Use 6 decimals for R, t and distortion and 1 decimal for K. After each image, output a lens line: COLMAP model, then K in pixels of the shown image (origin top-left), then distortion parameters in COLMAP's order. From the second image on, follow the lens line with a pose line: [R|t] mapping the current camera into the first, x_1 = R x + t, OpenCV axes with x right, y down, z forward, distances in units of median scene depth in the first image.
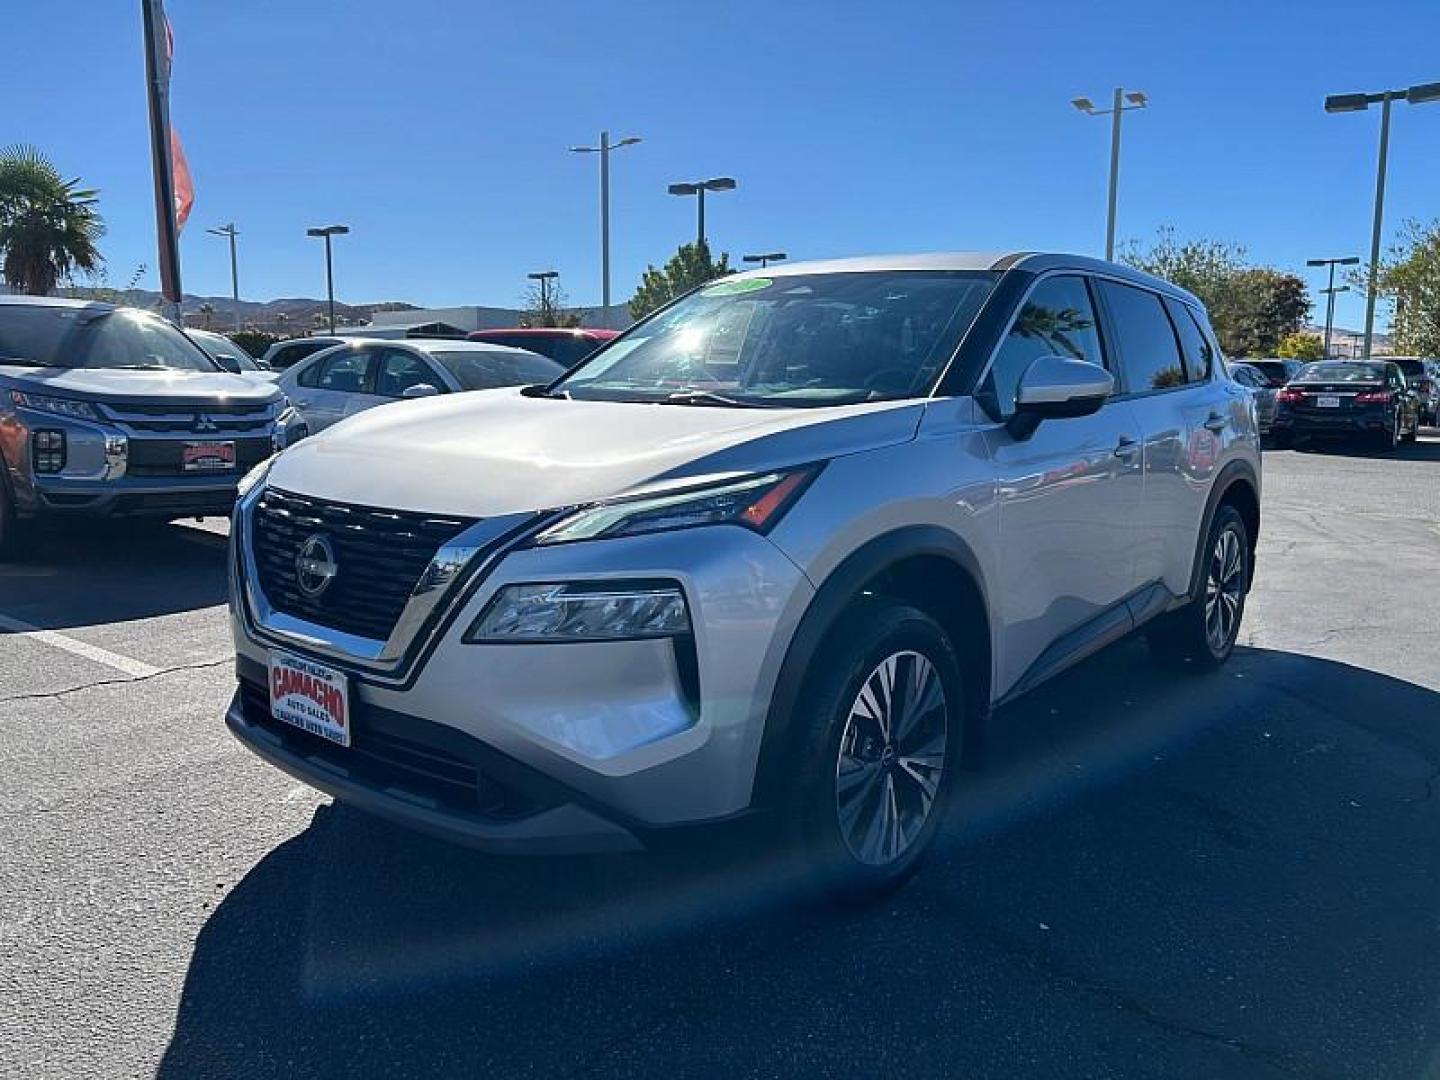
lens RADIAL K [[1172.2, 0, 720.0], [0, 1172.2, 540.0], [0, 0, 1]] dist [0.026164, -0.001057]
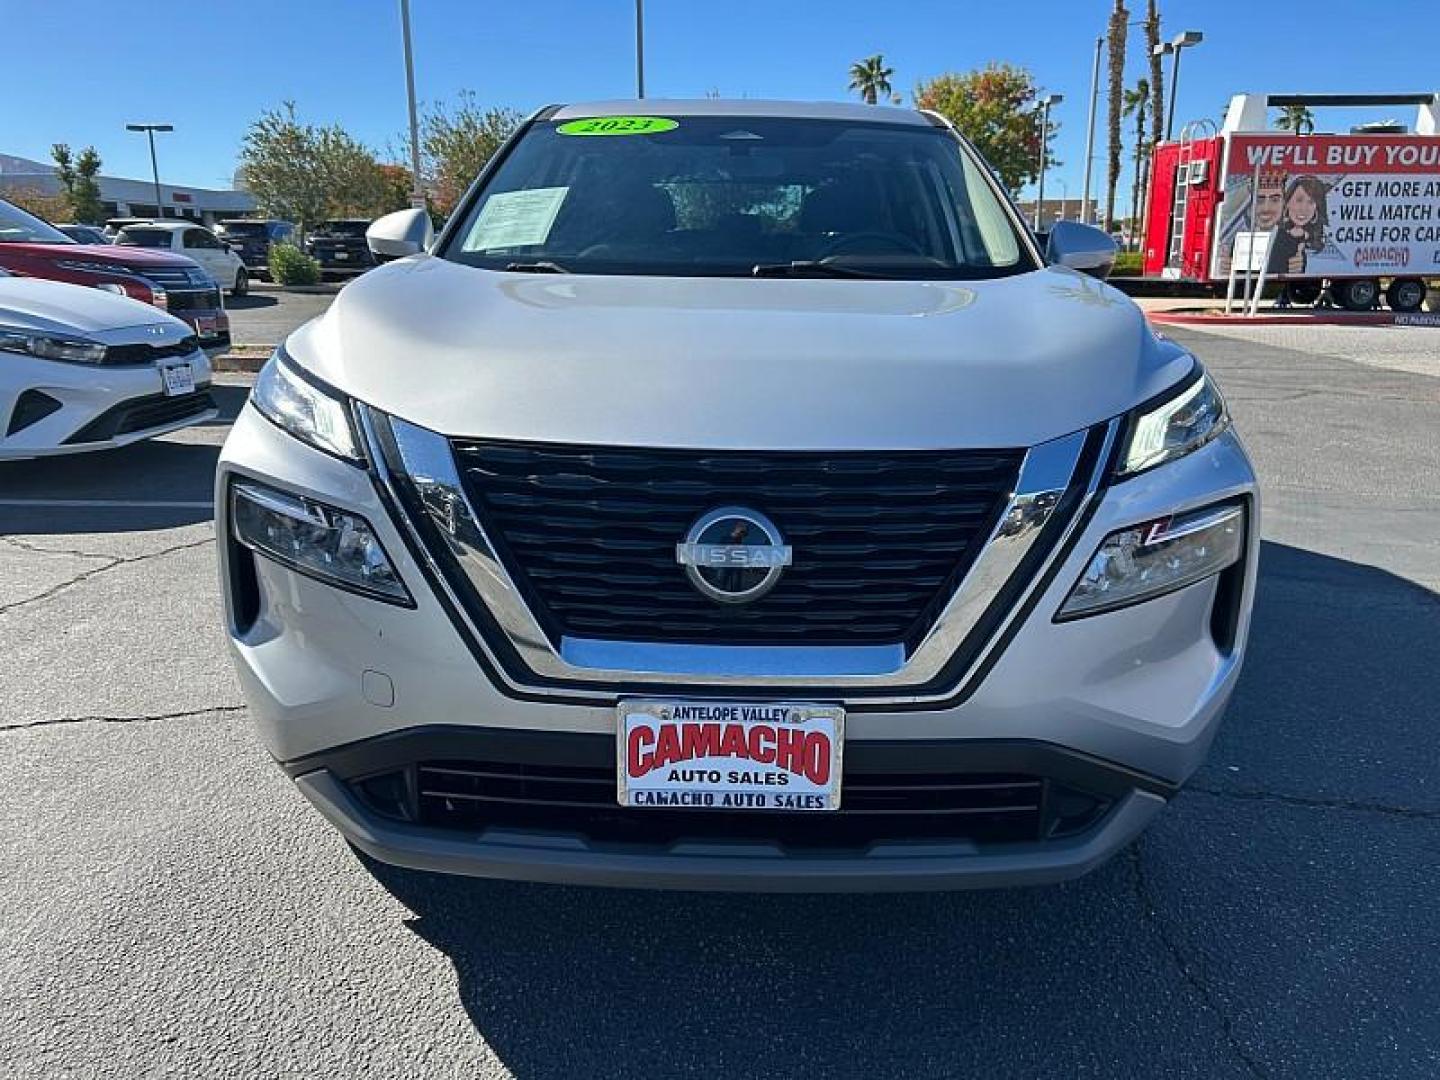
lens RADIAL K [[1172.2, 0, 720.0], [0, 1172.2, 540.0], [0, 0, 1]] dist [0.026164, -0.001057]
pose [[0.756983, -0.156938, 0.634309, -0.744753], [0.087673, 0.986346, 0.139409, -0.073673], [-0.647526, -0.049919, 0.760406, 0.523955]]
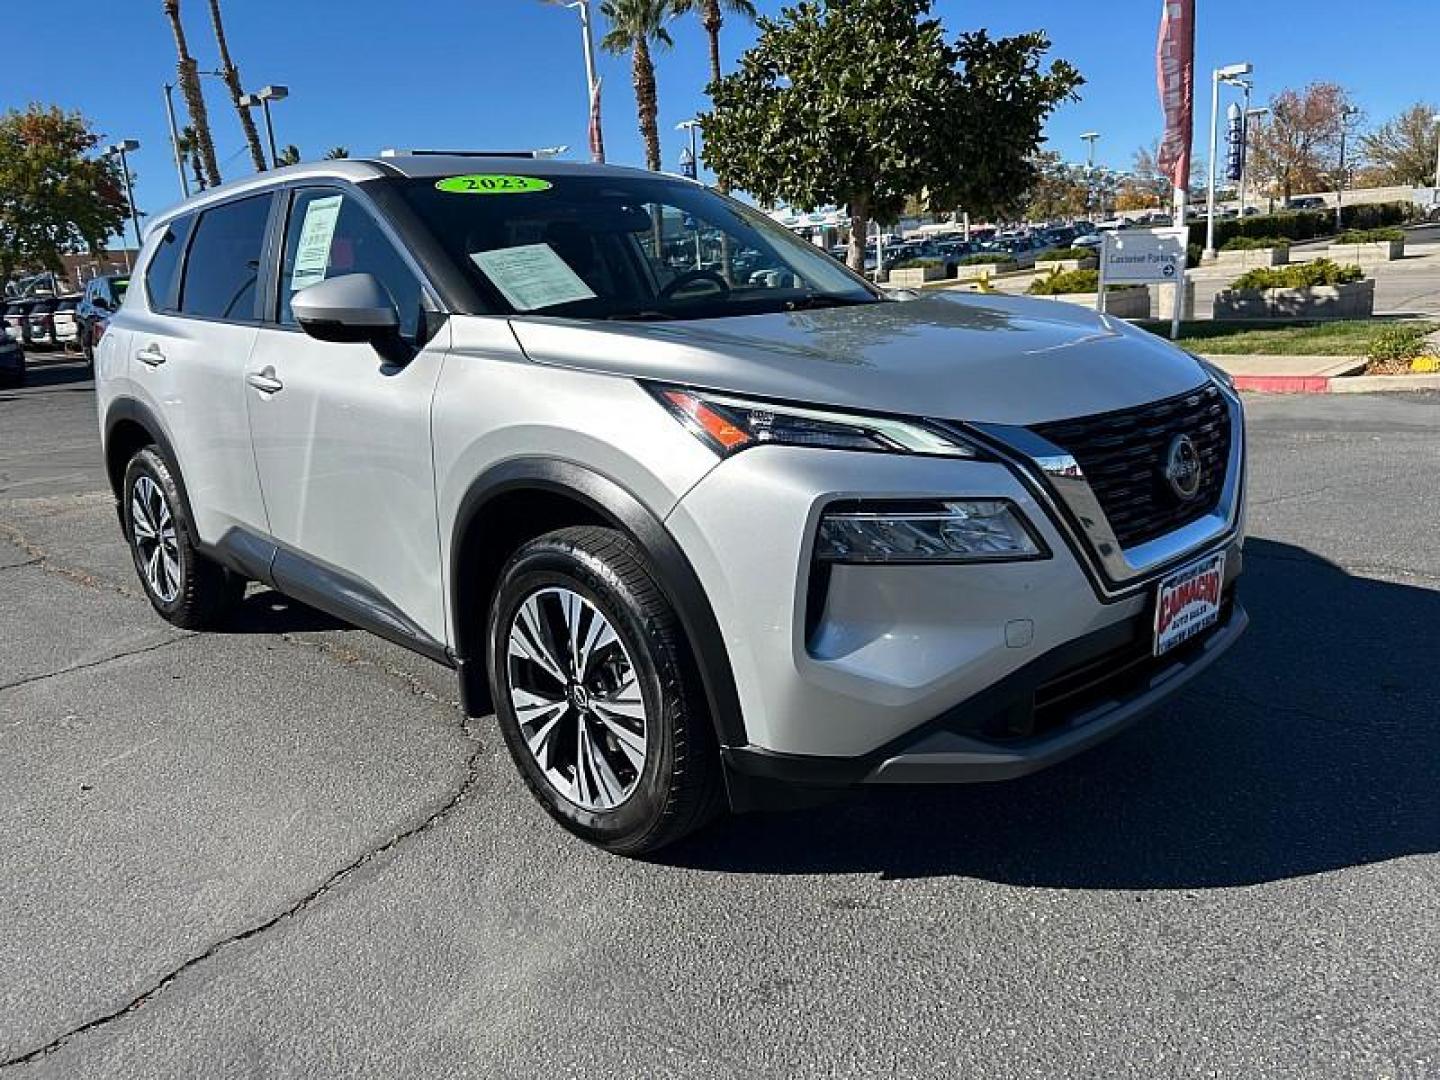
lens RADIAL K [[1172.2, 0, 720.0], [0, 1172.2, 540.0], [0, 0, 1]] dist [0.026164, -0.001057]
pose [[0.061590, -0.238478, 0.969193, -1.306971], [0.203611, 0.953619, 0.221707, -0.210220], [-0.977113, 0.183683, 0.107290, 1.270289]]
